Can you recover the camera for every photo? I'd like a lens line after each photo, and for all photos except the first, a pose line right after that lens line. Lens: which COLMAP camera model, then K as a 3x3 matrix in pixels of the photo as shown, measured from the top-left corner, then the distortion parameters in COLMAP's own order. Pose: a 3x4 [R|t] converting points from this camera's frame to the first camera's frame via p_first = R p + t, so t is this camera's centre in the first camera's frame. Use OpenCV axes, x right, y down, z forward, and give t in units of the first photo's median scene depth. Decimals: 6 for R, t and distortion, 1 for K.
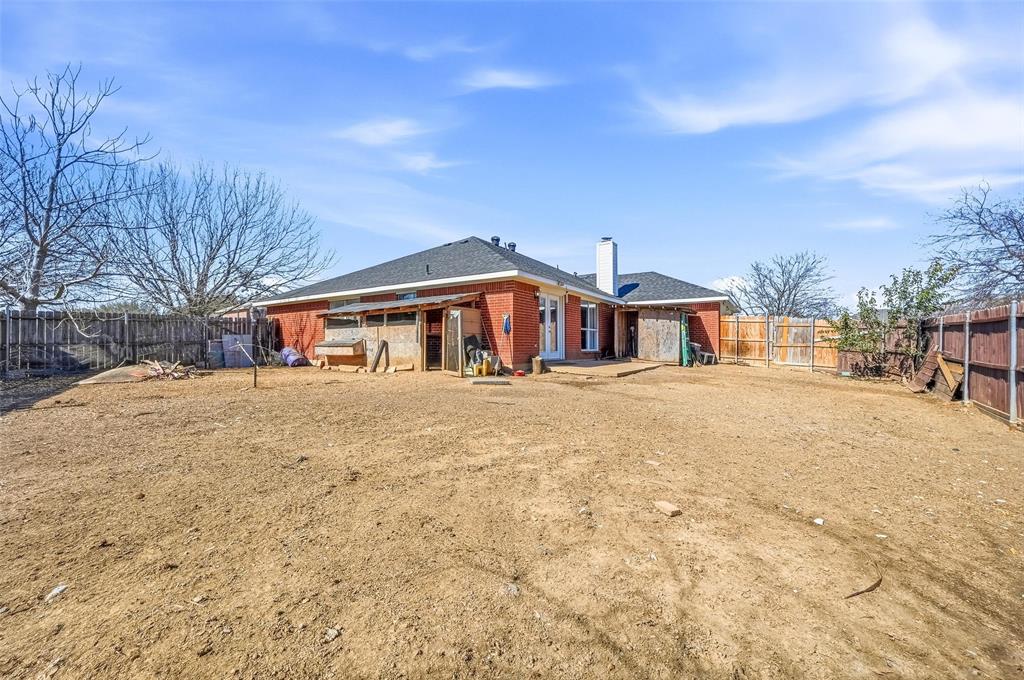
lens RADIAL K [[407.1, 0, 515.0], [0, 407.1, 335.5], [0, 0, 1]] dist [0.001099, 0.000048]
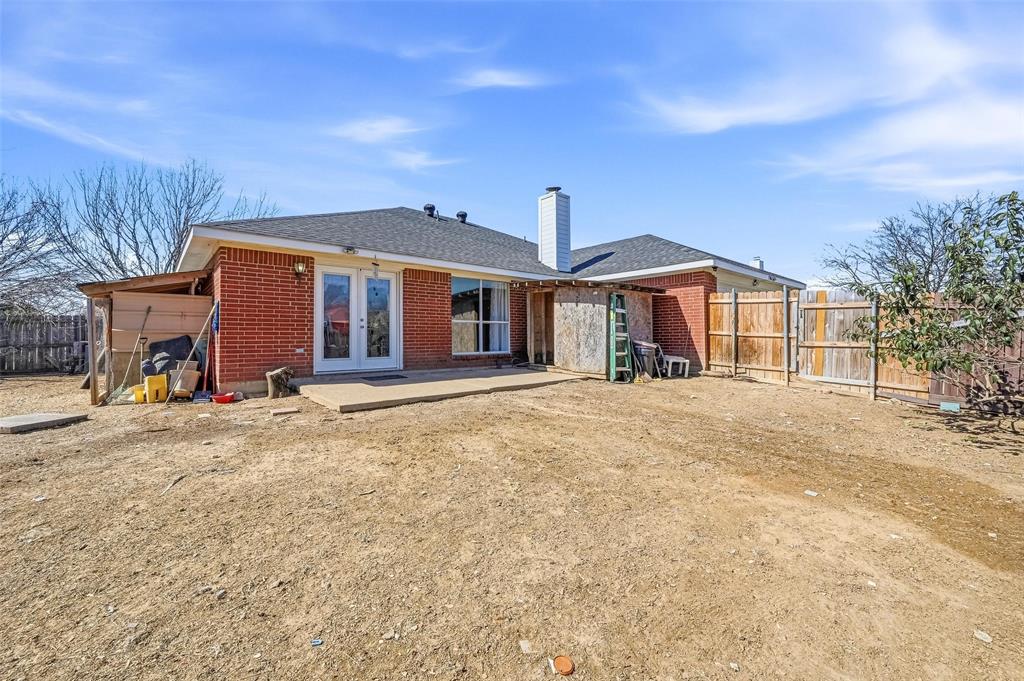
lens RADIAL K [[407.1, 0, 515.0], [0, 407.1, 336.0], [0, 0, 1]] dist [0.001099, 0.000048]
pose [[0.964305, -0.010107, -0.264599, 0.395594], [0.015934, 0.999675, 0.019885, -0.003978], [0.264313, -0.023391, 0.964153, 0.361658]]
